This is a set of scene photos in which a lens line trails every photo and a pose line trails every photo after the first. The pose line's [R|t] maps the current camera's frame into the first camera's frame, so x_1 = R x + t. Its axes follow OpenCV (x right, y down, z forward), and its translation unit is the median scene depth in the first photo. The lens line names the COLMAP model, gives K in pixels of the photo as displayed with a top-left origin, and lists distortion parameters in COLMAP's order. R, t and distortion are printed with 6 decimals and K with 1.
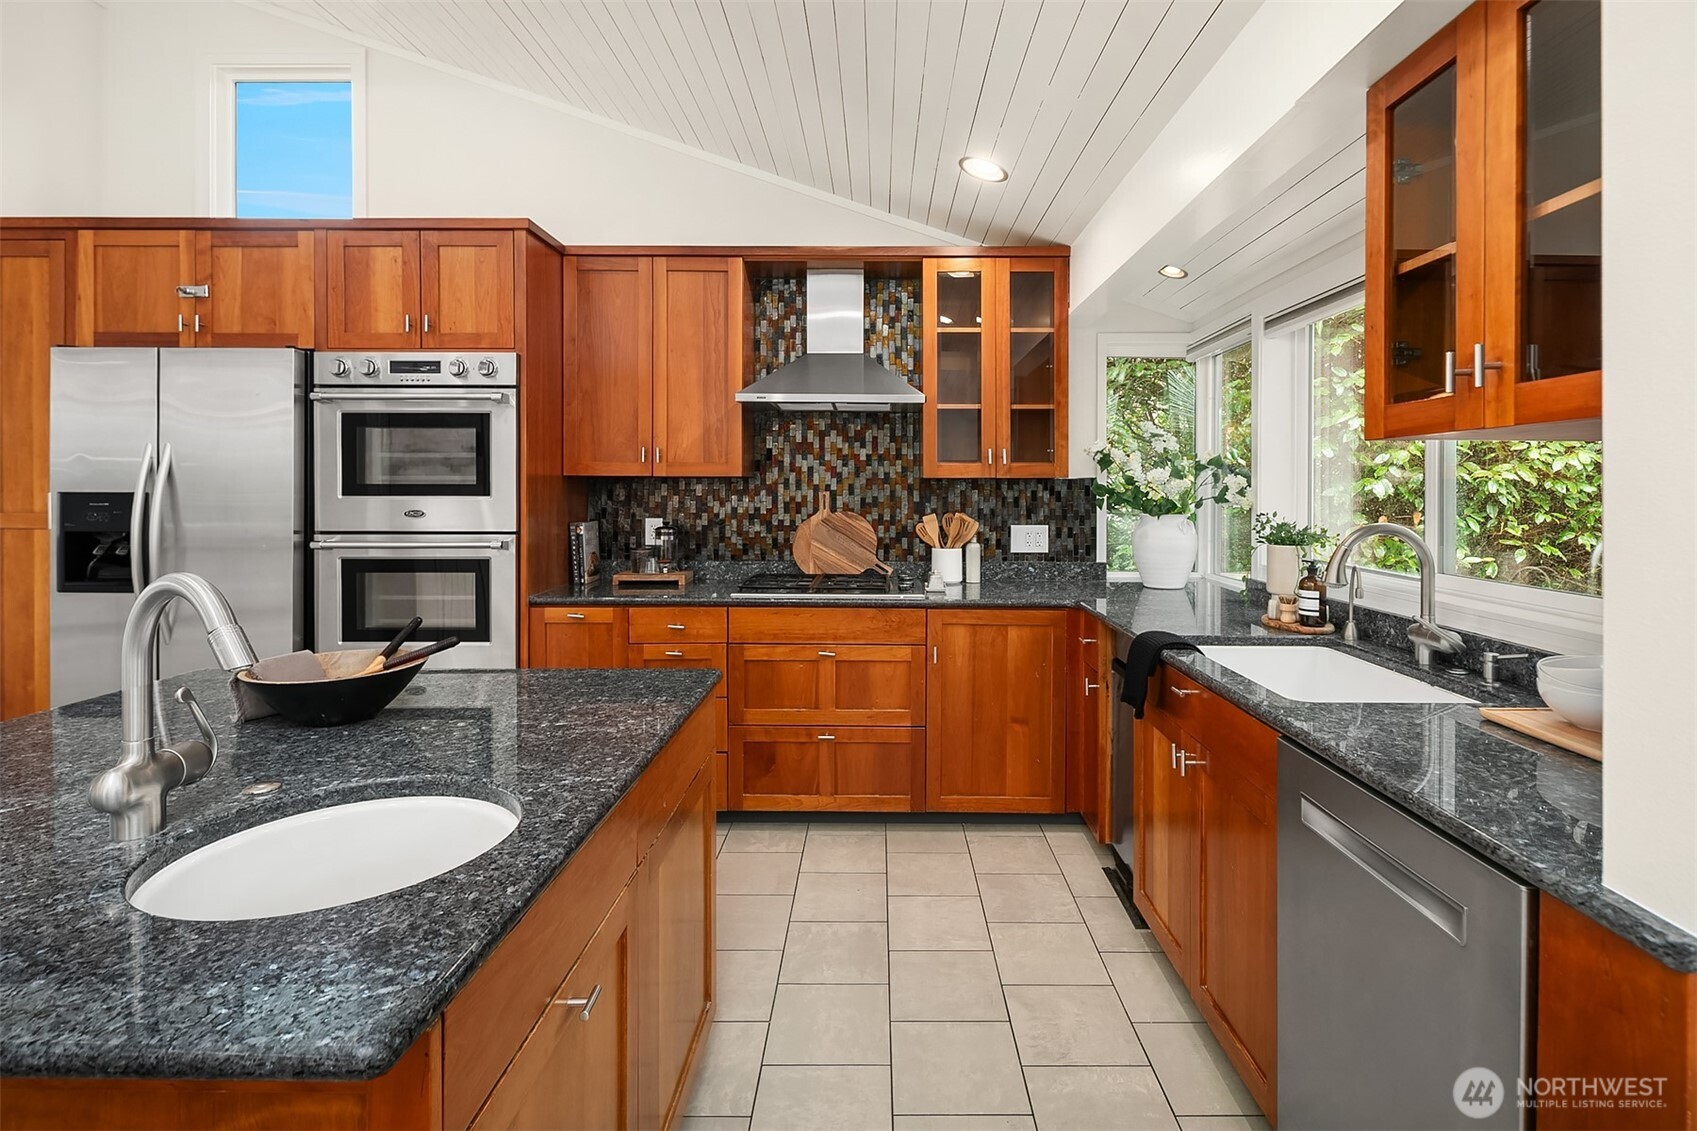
lens RADIAL K [[829.6, 0, 865.5], [0, 829.6, 494.1], [0, 0, 1]] dist [0.004911, -0.002099]
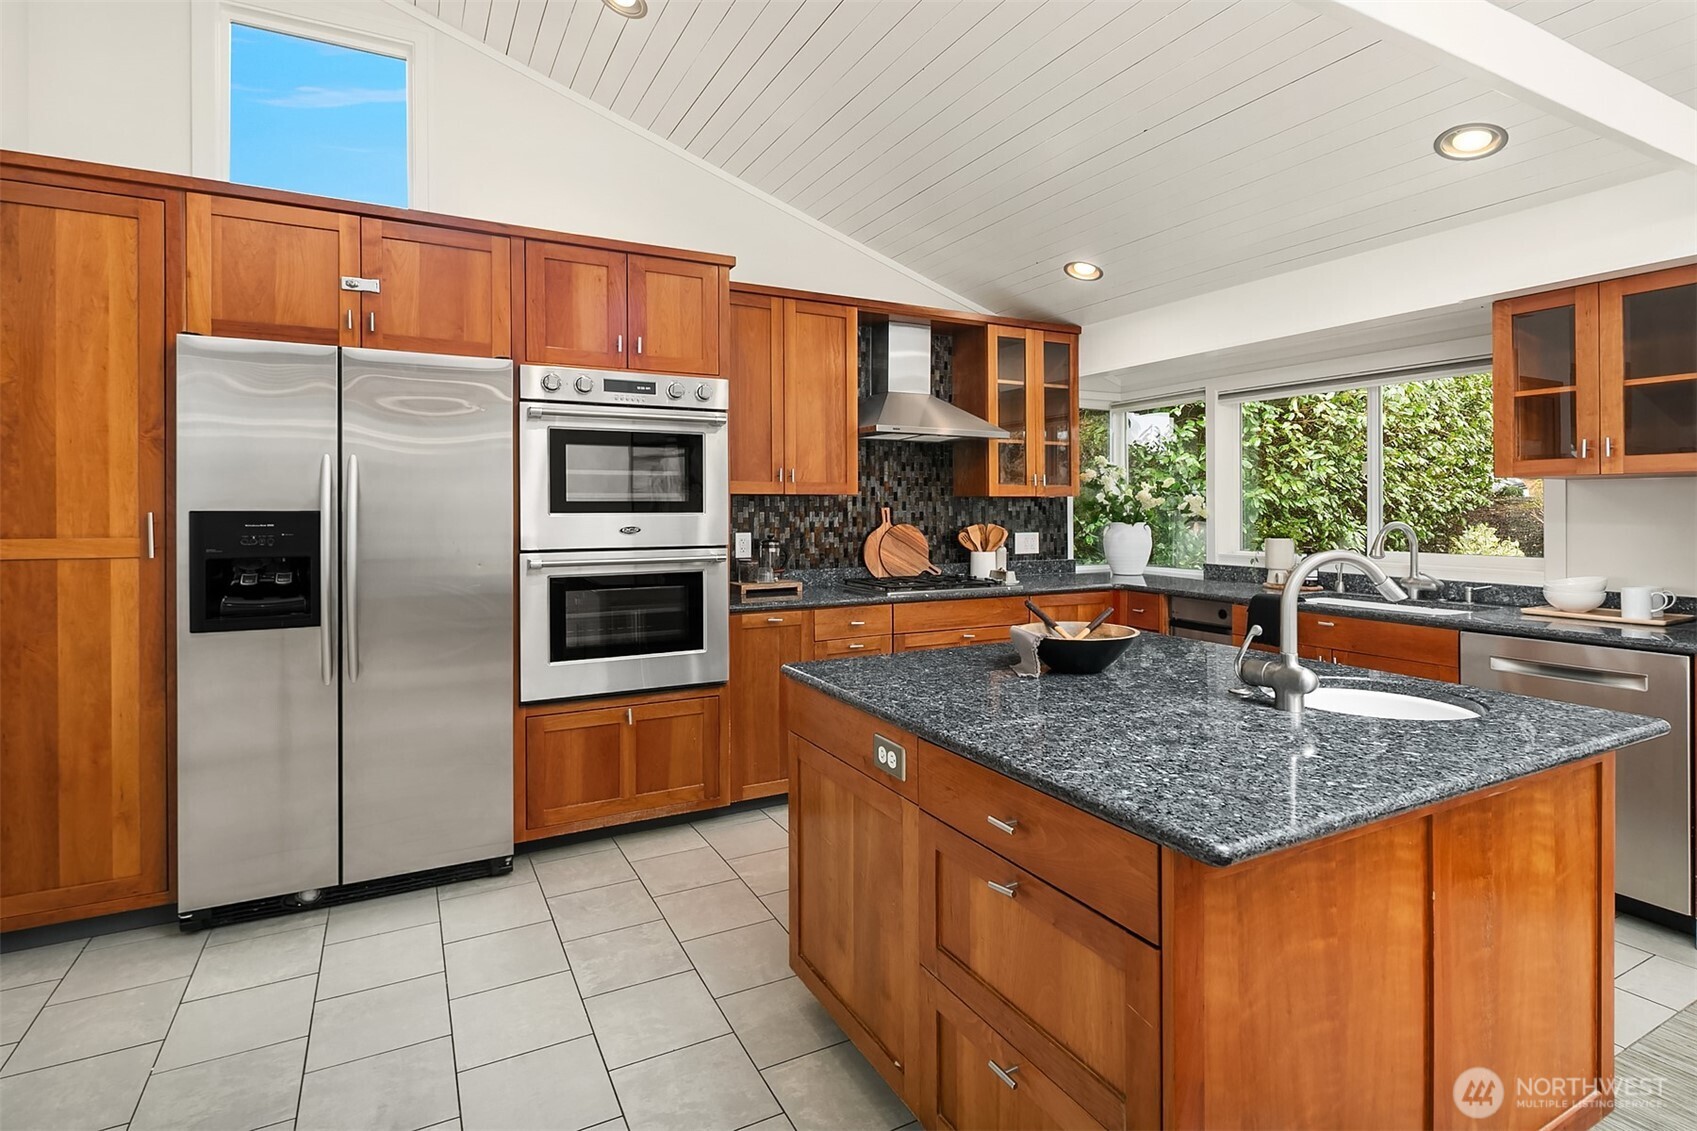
lens RADIAL K [[829.6, 0, 839.8], [0, 829.6, 503.7], [0, 0, 1]] dist [0.004911, -0.002099]
pose [[0.885789, -0.001710, 0.464085, -0.725597], [0.006534, 0.999940, -0.008788, 0.001493], [-0.464042, 0.010817, 0.885747, -0.022257]]
